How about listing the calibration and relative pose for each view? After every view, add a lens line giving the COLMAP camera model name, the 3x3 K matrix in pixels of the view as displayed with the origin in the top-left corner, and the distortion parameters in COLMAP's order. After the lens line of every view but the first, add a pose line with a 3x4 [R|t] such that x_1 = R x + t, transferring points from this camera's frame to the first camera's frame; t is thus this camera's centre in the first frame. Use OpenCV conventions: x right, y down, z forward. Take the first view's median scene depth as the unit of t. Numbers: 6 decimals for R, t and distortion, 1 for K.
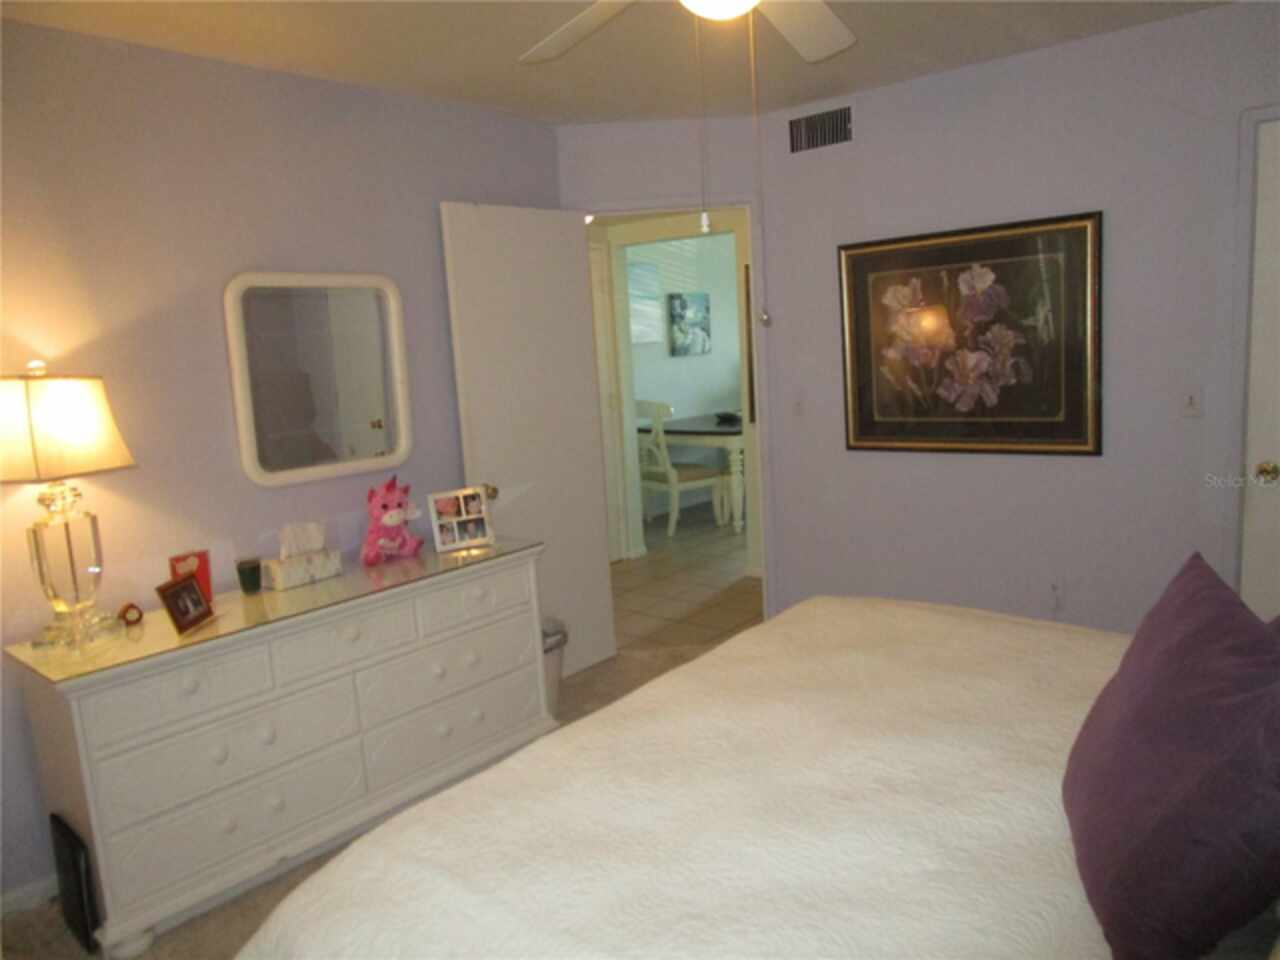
lens RADIAL K [[909.9, 0, 640.0], [0, 909.9, 480.0], [0, 0, 1]] dist [-0.027065, 0.005422]
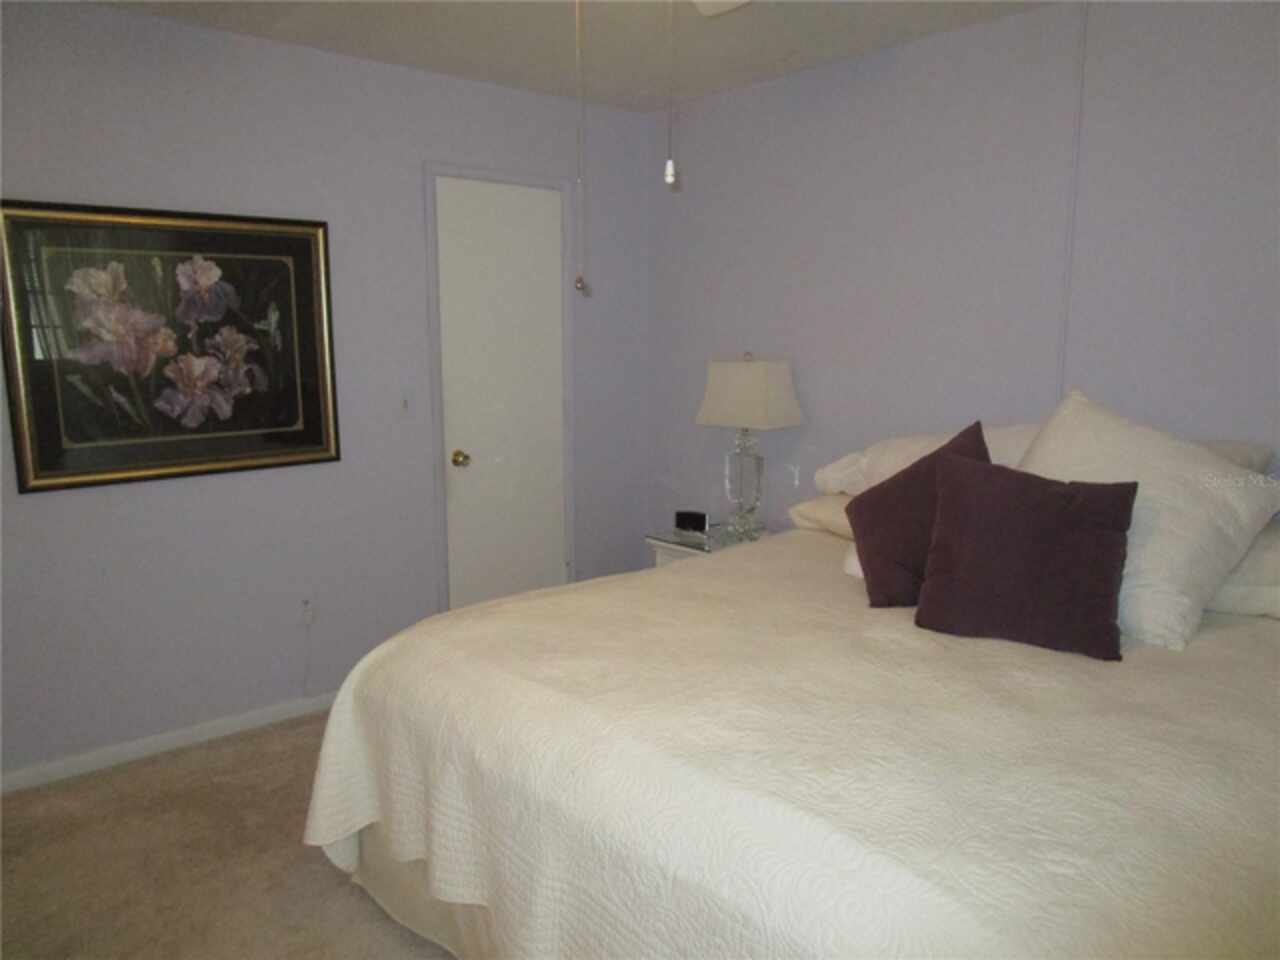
lens RADIAL K [[909.9, 0, 640.0], [0, 909.9, 480.0], [0, 0, 1]] dist [-0.027065, 0.005422]
pose [[0.165274, -0.092264, 0.981923, -0.420718], [0.143197, 0.987309, 0.068667, -0.025373], [-0.975797, 0.129260, 0.176388, 0.459362]]
